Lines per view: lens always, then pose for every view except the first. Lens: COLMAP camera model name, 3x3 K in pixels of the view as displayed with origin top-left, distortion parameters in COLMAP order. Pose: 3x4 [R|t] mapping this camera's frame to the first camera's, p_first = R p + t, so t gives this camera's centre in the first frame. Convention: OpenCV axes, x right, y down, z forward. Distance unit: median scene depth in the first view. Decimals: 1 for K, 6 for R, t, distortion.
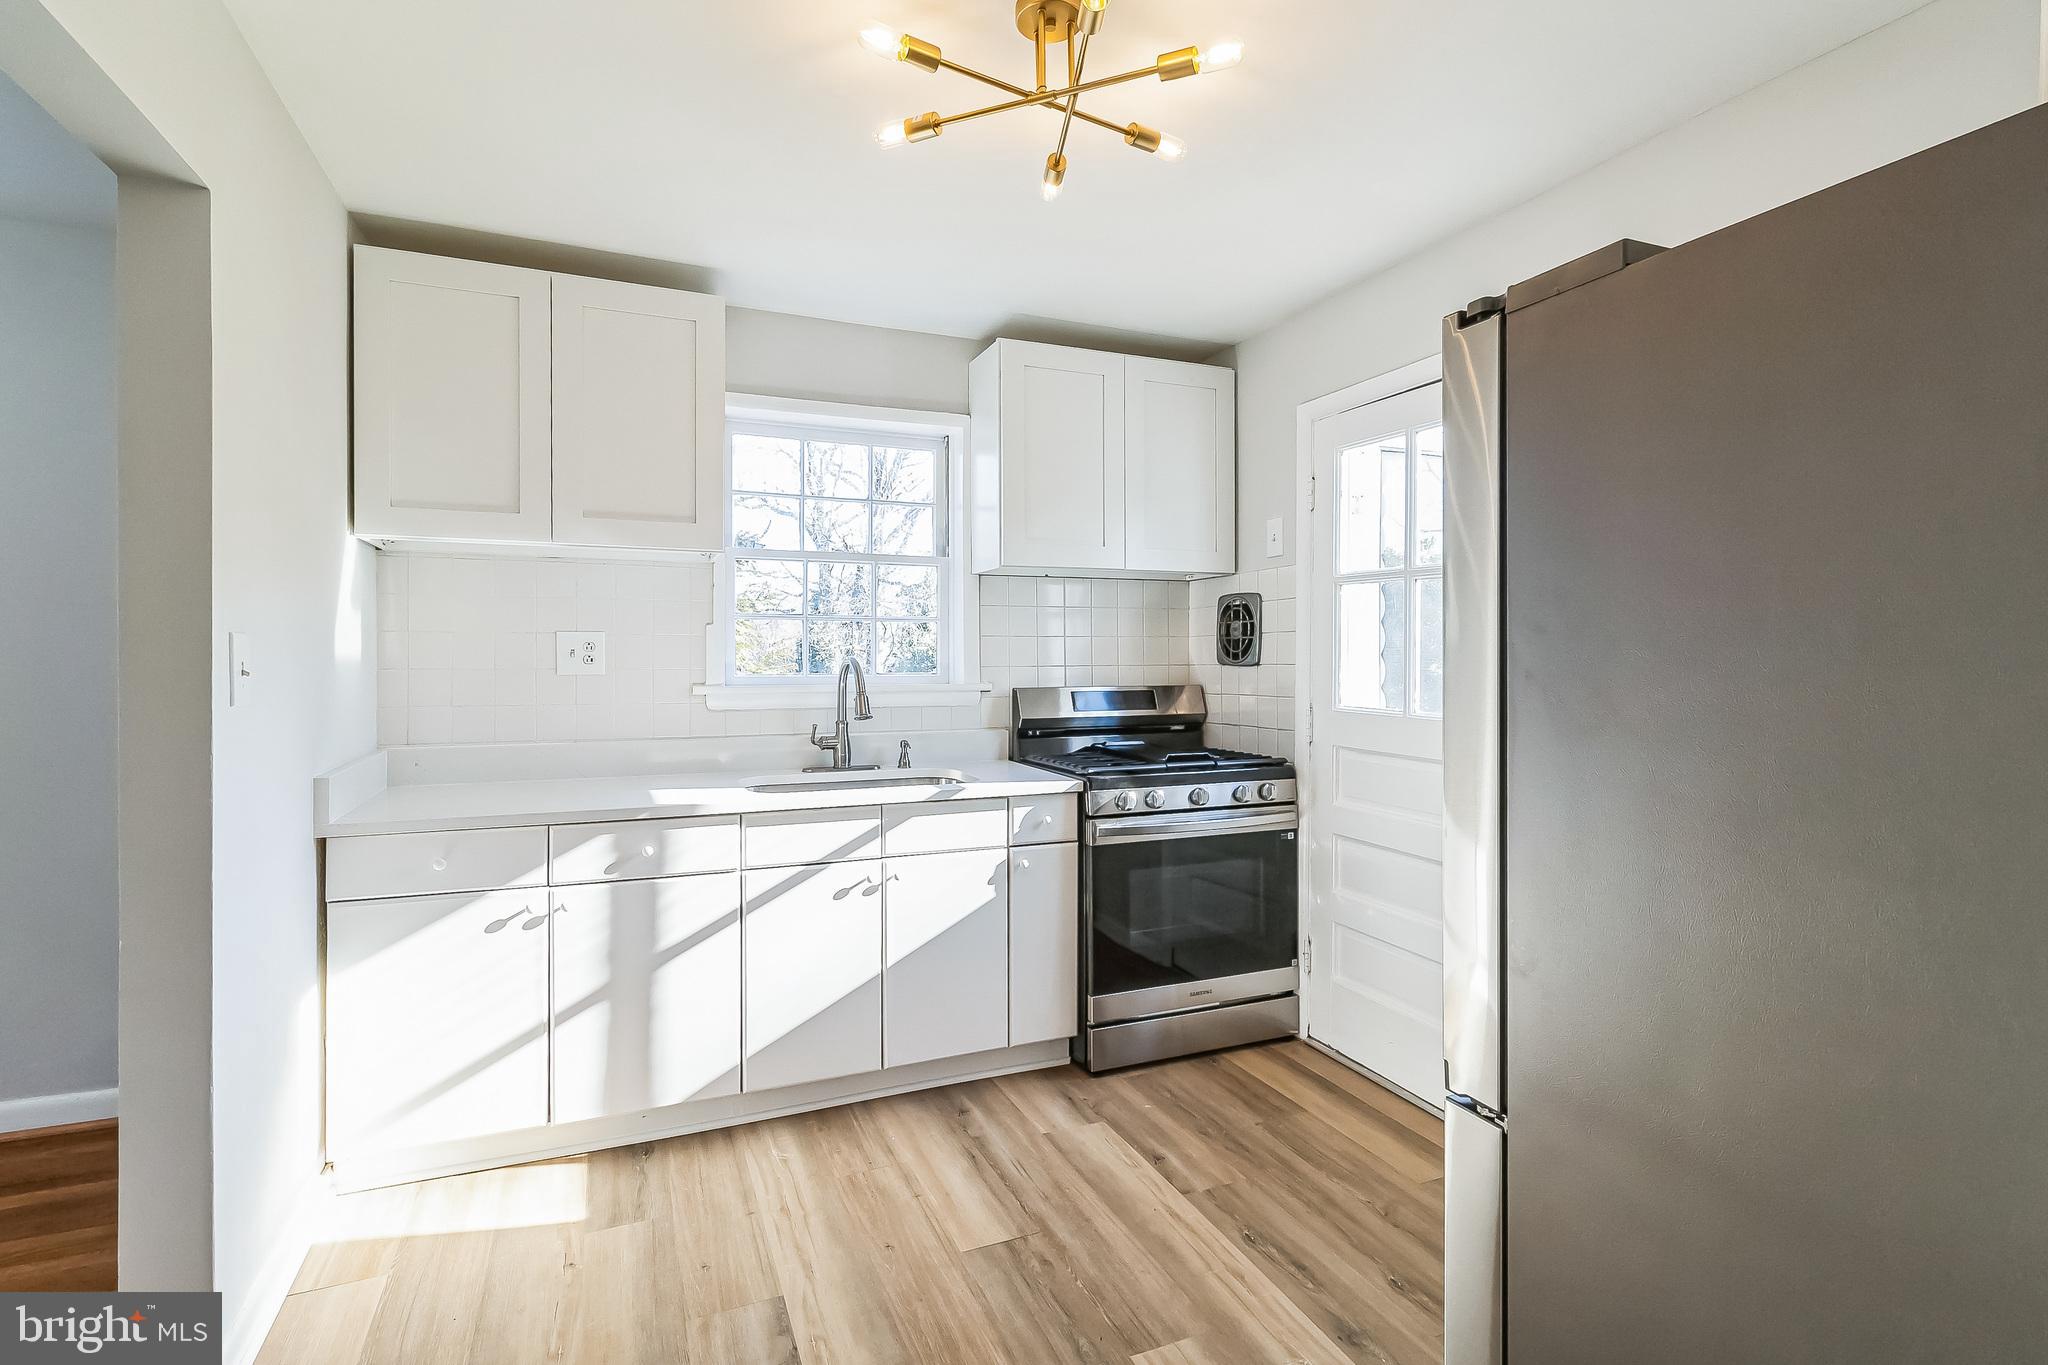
lens RADIAL K [[970.2, 0, 1029.9], [0, 970.2, 690.4], [0, 0, 1]] dist [0.001315, 0.000487]
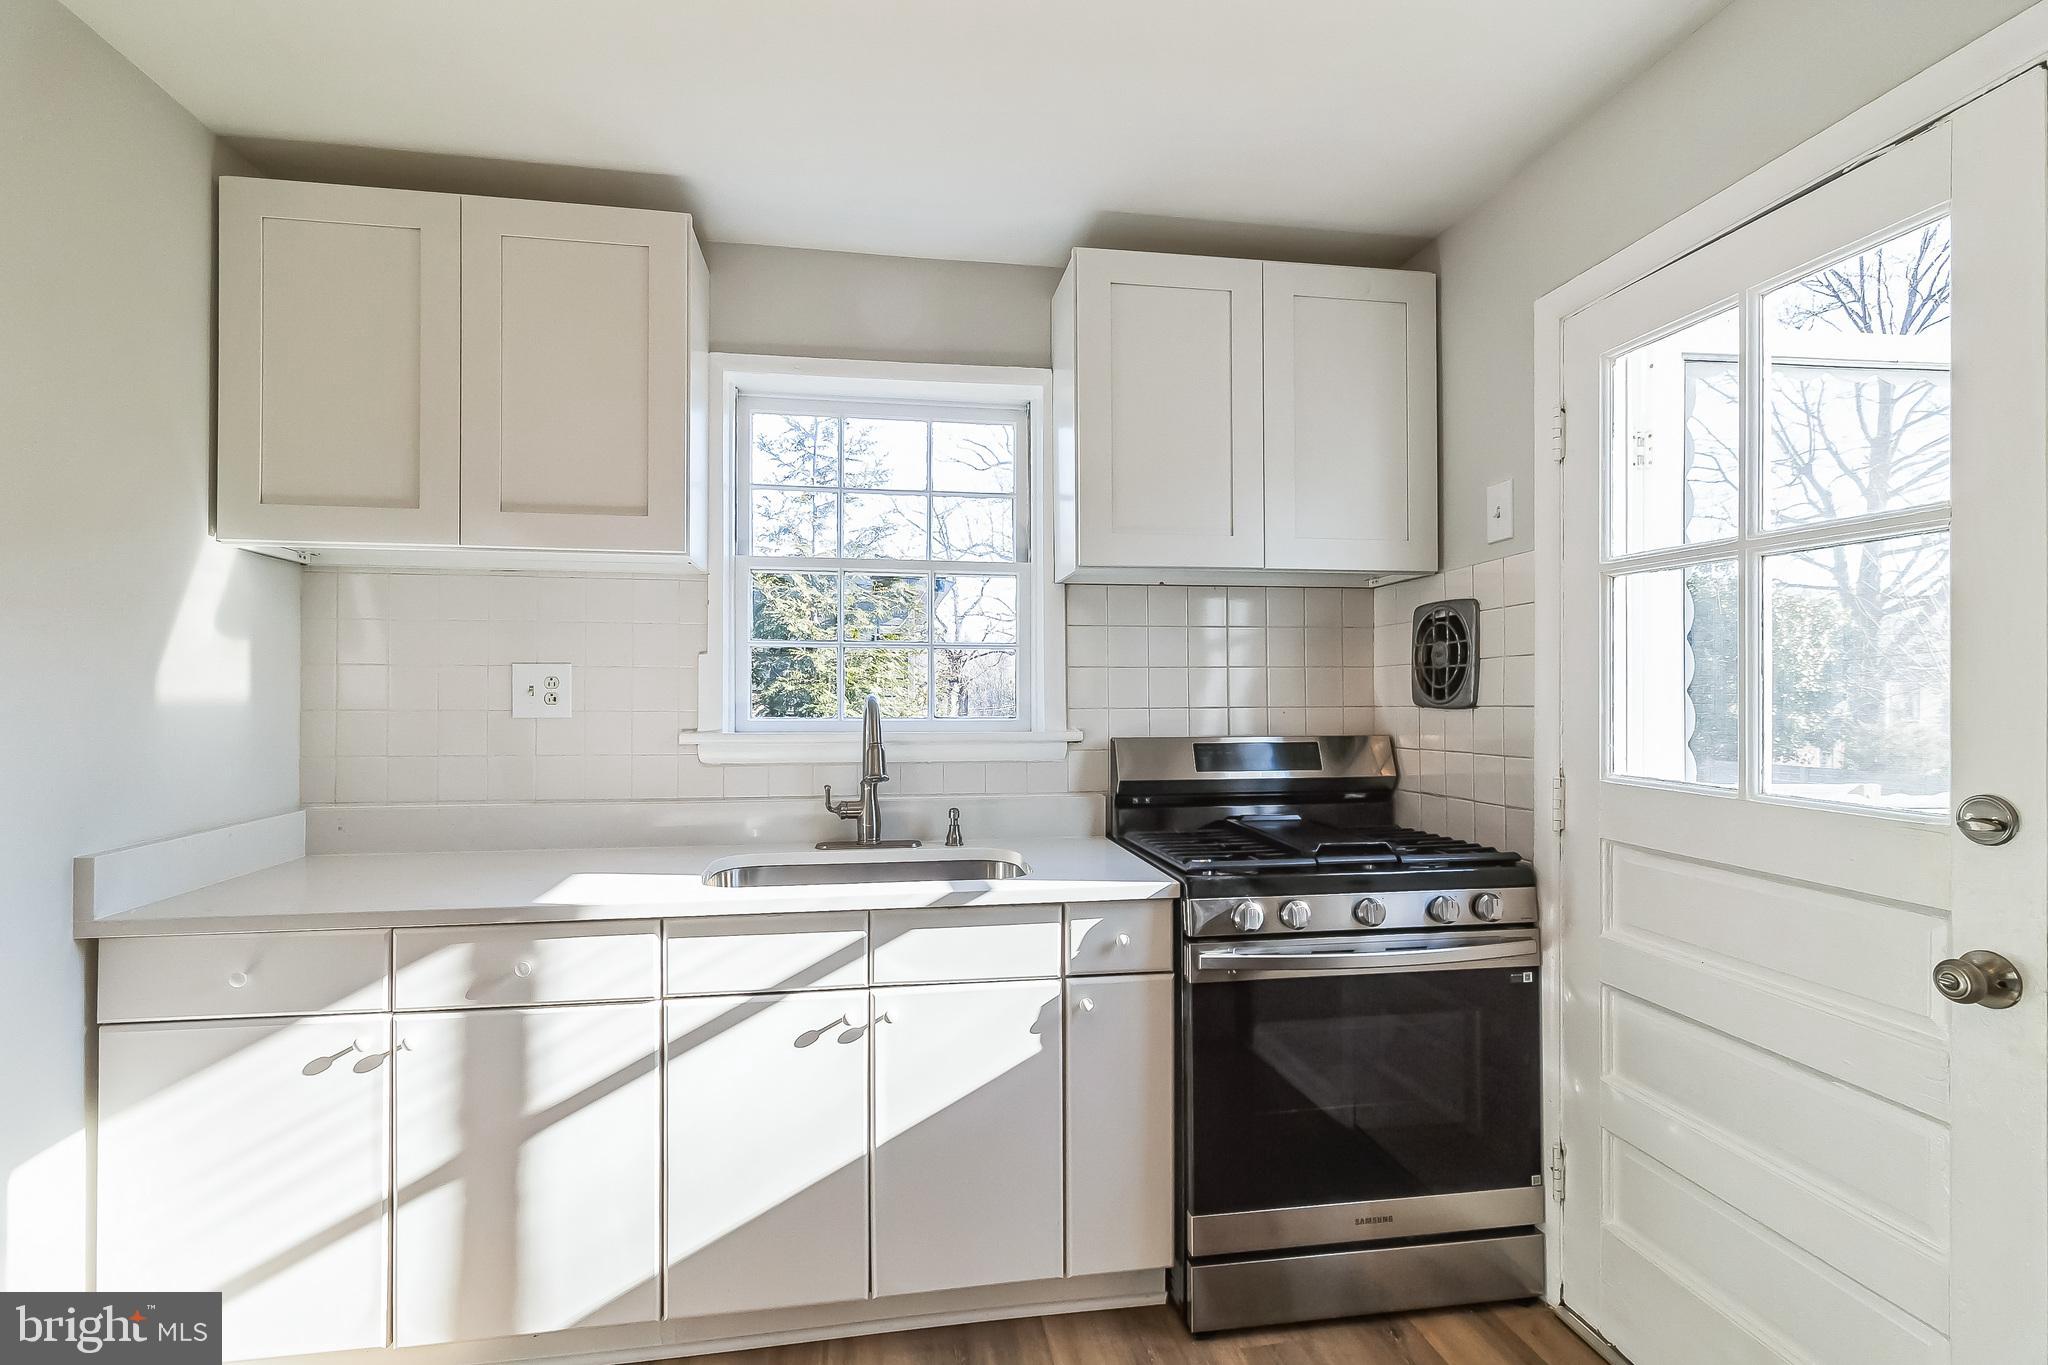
lens RADIAL K [[955.3, 0, 1028.8], [0, 955.3, 705.1], [0, 0, 1]] dist [0.004068, 0.000649]
pose [[0.971594, 0.001381, -0.236650, 0.101984], [-0.007511, 0.999659, -0.025004, -0.009527], [0.236535, 0.026071, 0.971273, 0.318556]]
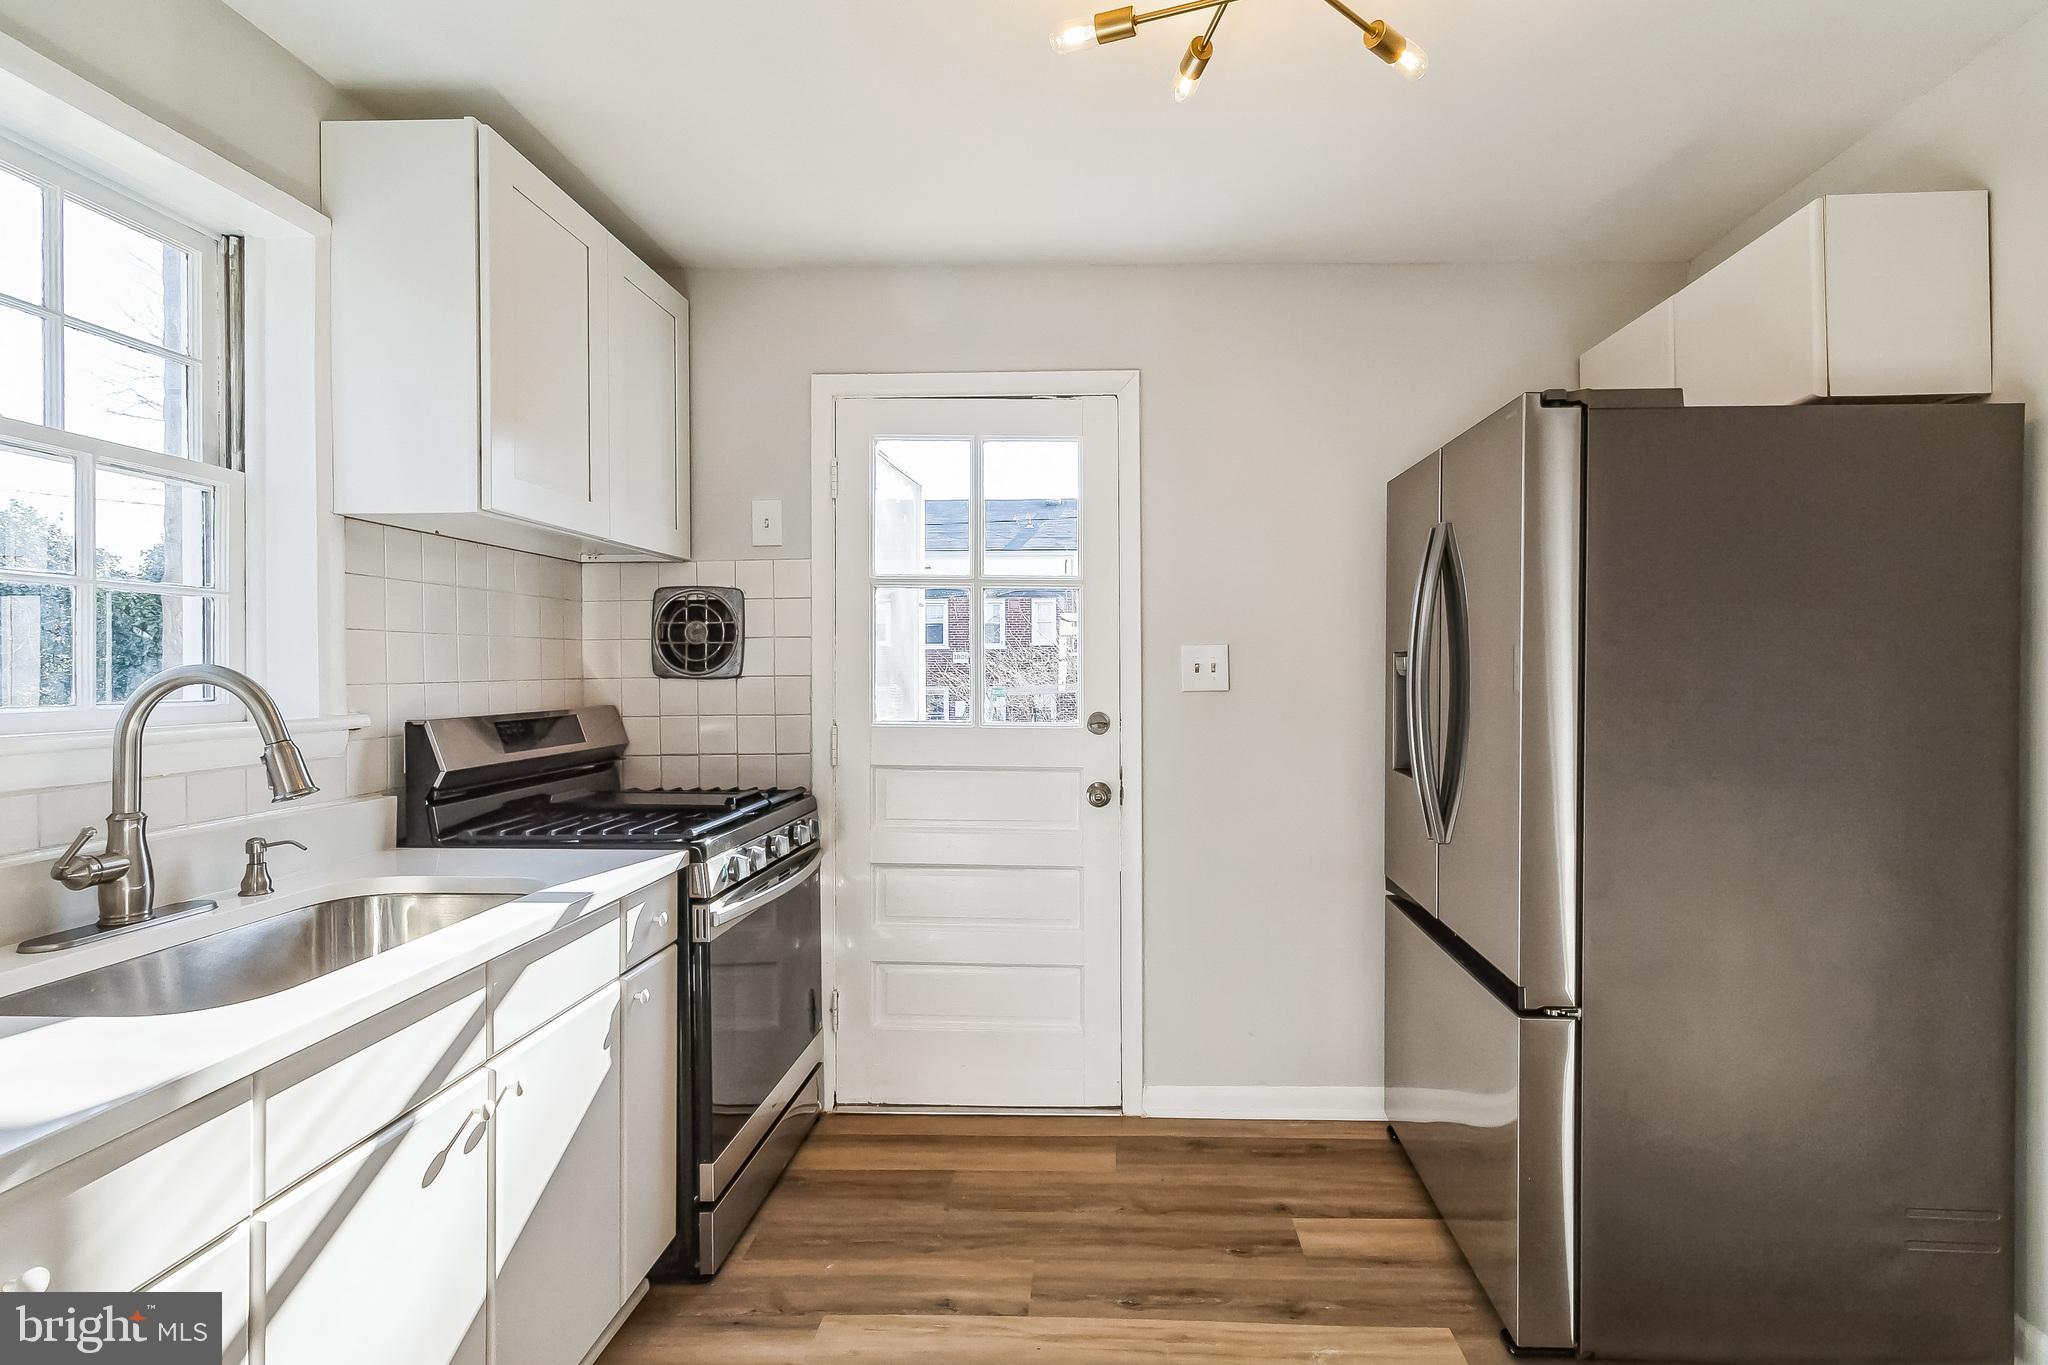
lens RADIAL K [[979.2, 0, 1080.8], [0, 979.2, 684.6], [0, 0, 1]] dist [-0.000301, 0.000077]
pose [[0.415615, -0.014248, 0.909429, -0.419229], [0.033611, 0.999435, 0.000298, -0.011491], [-0.908919, 0.030443, 0.415859, 0.435637]]
